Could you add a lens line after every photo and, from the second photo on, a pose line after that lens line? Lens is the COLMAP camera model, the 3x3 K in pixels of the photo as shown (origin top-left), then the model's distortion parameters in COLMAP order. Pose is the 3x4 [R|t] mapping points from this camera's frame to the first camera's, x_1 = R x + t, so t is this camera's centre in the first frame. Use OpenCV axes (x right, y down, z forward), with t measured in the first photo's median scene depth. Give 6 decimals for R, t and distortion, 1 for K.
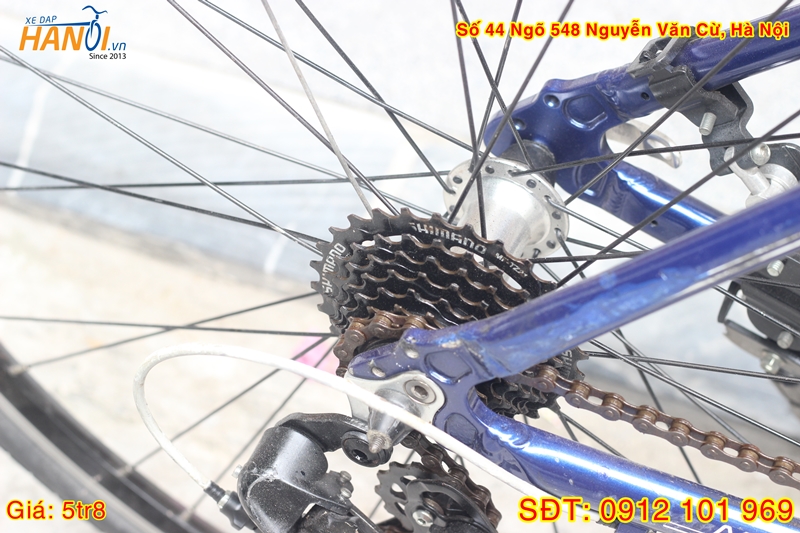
lens RADIAL K [[1912.7, 0, 400.0], [0, 1912.7, 266.5], [0, 0, 1]] dist [-0.145253, 0.563604]
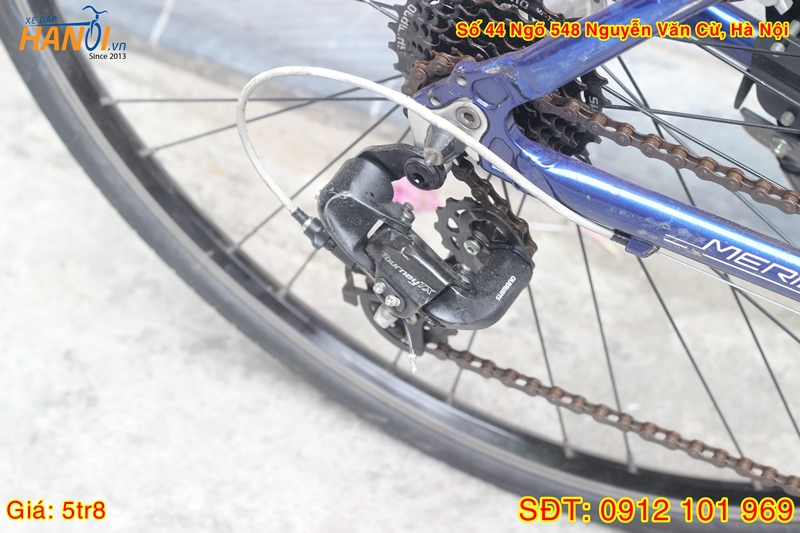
lens RADIAL K [[1912.7, 0, 400.0], [0, 1912.7, 266.5], [0, 0, 1]] dist [-0.145253, 0.563604]
pose [[0.995475, 0.053504, -0.078532, 0.064777], [-0.055156, 0.998297, -0.019021, 0.176981], [0.077381, 0.023267, 0.996730, -0.205398]]
